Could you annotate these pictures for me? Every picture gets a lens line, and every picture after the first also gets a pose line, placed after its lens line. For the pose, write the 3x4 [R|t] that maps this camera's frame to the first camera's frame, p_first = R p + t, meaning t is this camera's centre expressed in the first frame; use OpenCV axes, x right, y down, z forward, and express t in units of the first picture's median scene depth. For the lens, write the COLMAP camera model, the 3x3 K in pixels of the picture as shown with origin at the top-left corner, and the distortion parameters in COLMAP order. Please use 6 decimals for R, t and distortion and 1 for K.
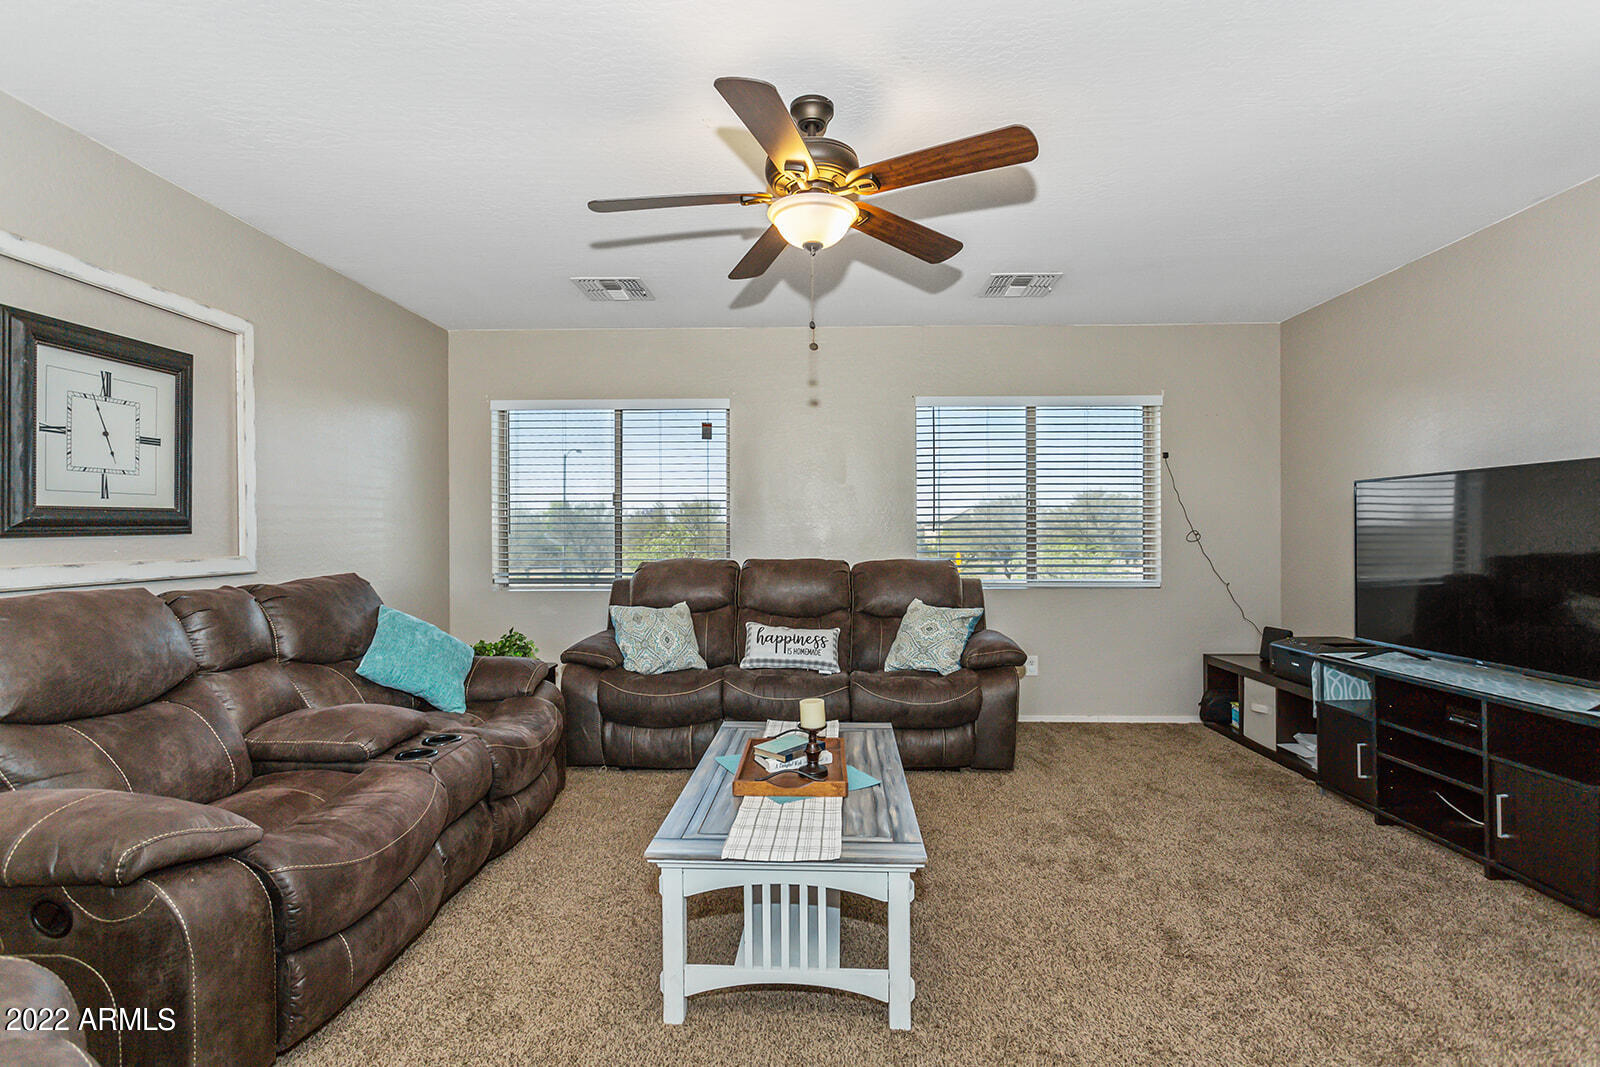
lens RADIAL K [[756.5, 0, 806.1], [0, 756.5, 536.5], [0, 0, 1]] dist [0.003378, 0.000804]
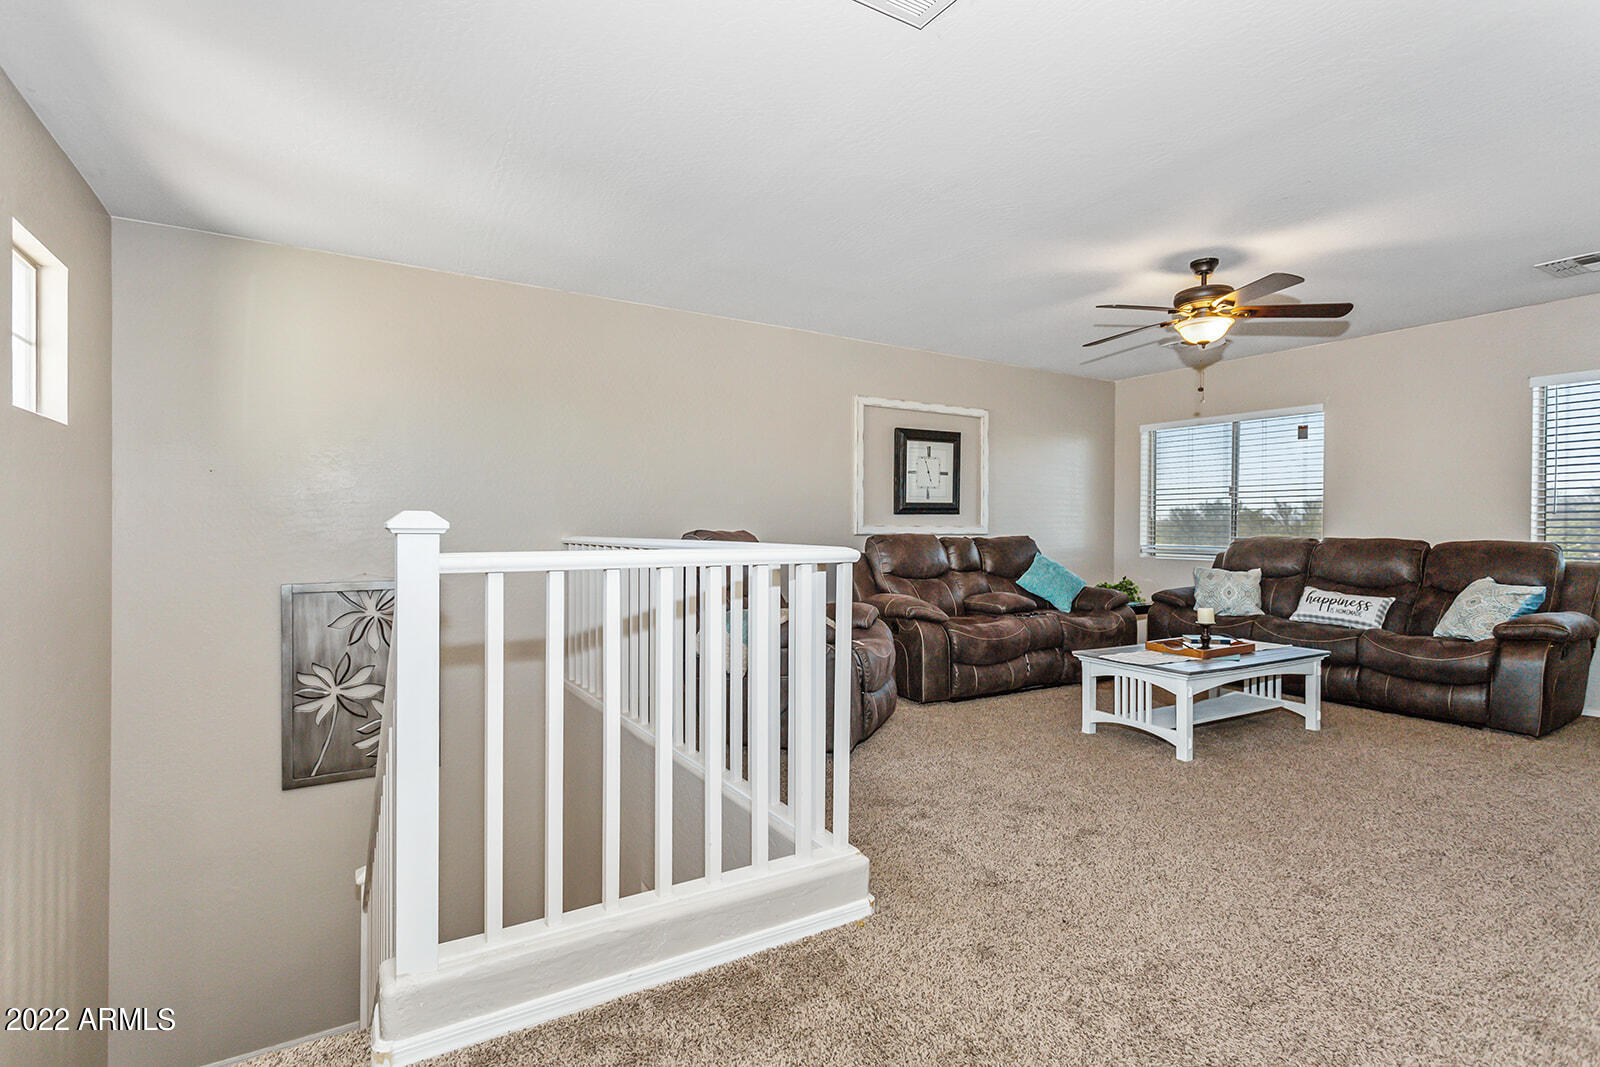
lens RADIAL K [[786.2, 0, 800.8], [0, 786.2, 524.0], [0, 0, 1]] dist [0.001716, 0.000334]
pose [[0.542155, 0.004043, -0.840269, 0.863777], [-0.012661, 0.999914, -0.003358, 0.038520], [0.840183, 0.012459, 0.542159, -0.624515]]
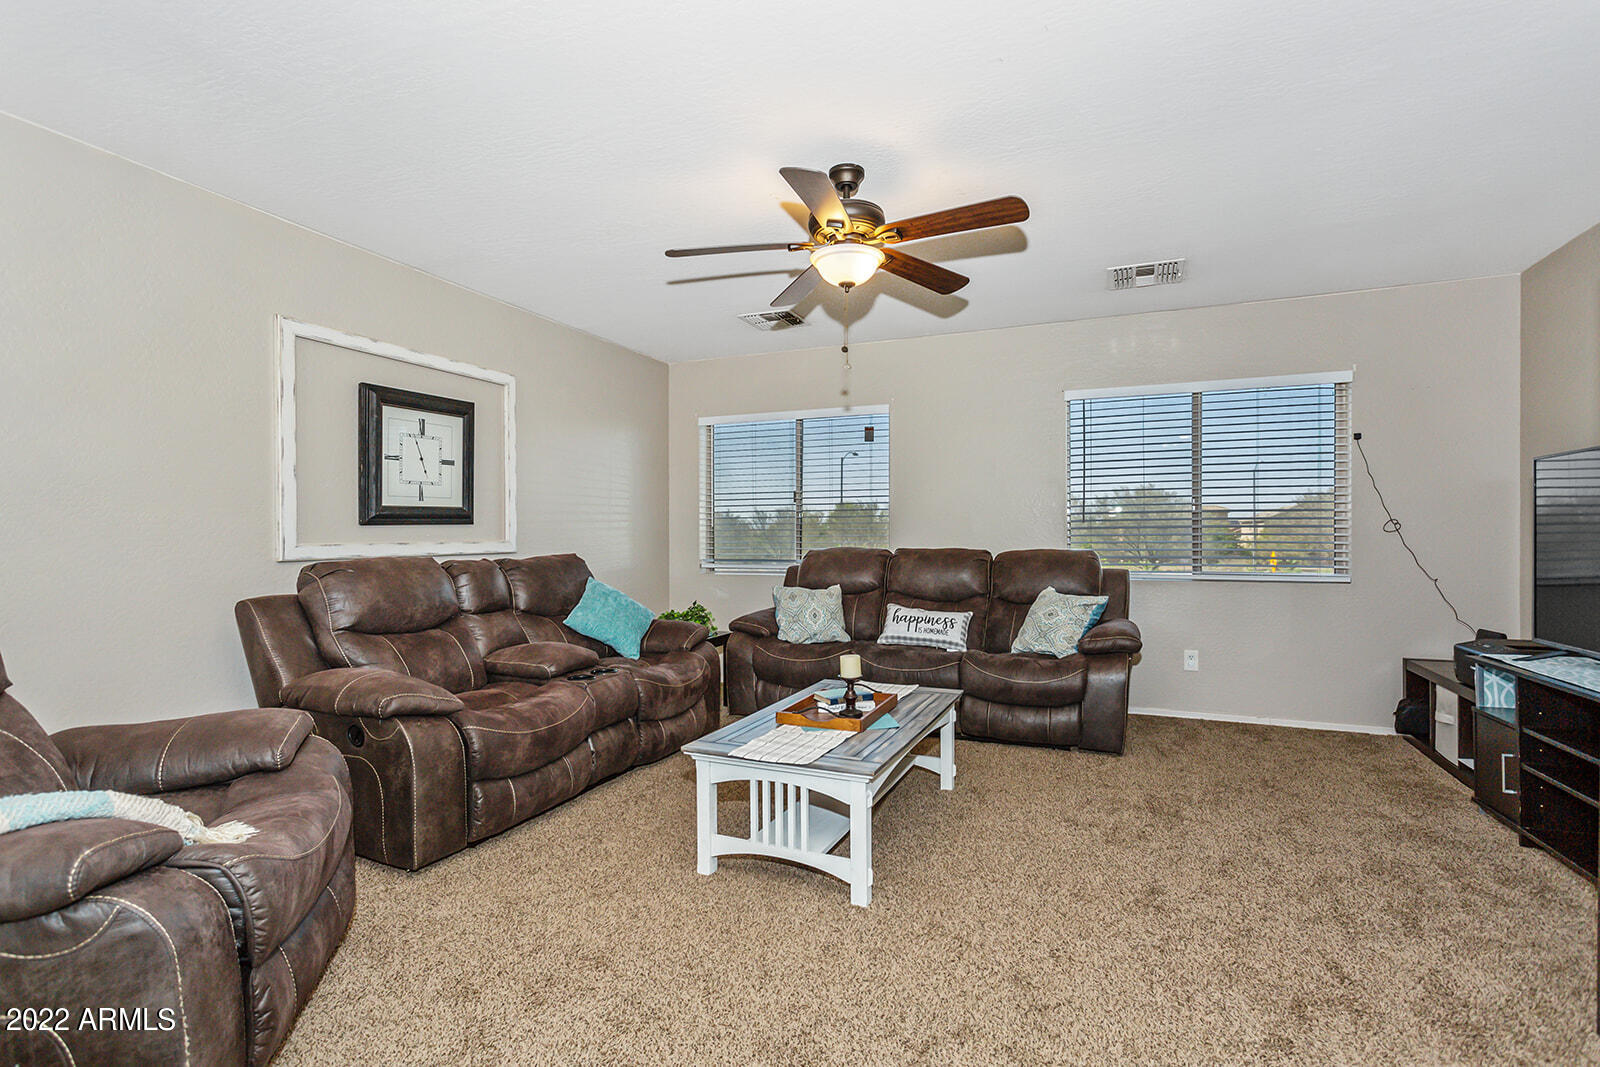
lens RADIAL K [[764.3, 0, 810.7], [0, 764.3, 531.8], [0, 0, 1]] dist [0.003234, 0.000902]
pose [[0.933431, -0.002394, -0.358750, 0.340825], [0.000514, 0.999986, -0.005336, 0.019606], [0.358758, 0.004797, 0.933418, -0.153785]]
